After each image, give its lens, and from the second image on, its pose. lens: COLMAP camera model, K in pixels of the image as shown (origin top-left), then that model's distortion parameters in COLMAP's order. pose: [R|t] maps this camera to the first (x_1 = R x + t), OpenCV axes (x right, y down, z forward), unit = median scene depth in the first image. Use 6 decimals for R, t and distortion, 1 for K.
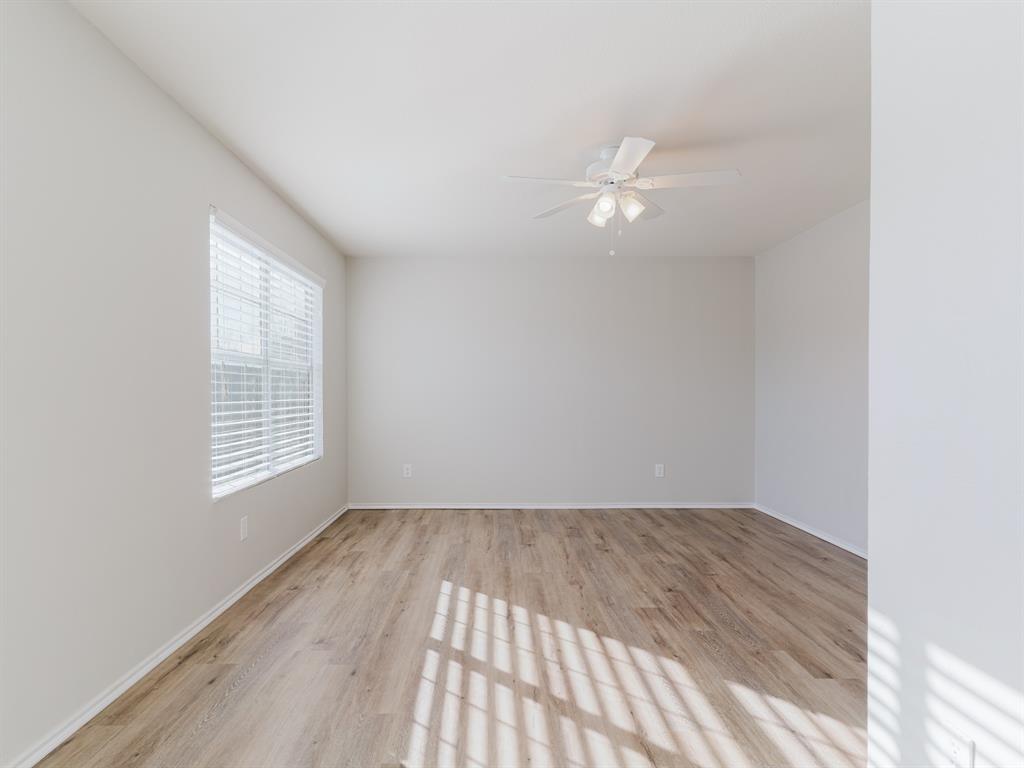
lens RADIAL K [[541.4, 0, 511.9], [0, 541.4, 385.6], [0, 0, 1]] dist [0.006274, -0.003459]
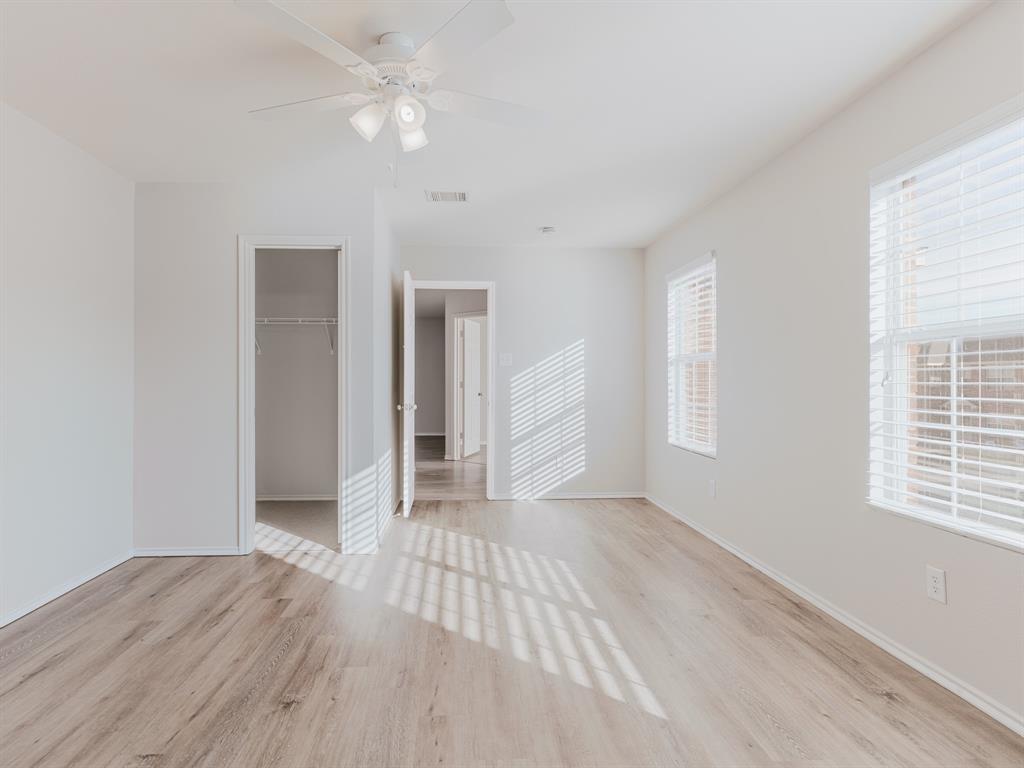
lens RADIAL K [[541.4, 0, 510.9], [0, 541.4, 384.1], [0, 0, 1]] dist [0.006274, -0.003459]
pose [[-0.997710, 0.009082, -0.067026, 0.085444], [0.009456, 0.999941, -0.005267, 0.017415], [0.066974, -0.005888, -0.997737, 1.872100]]
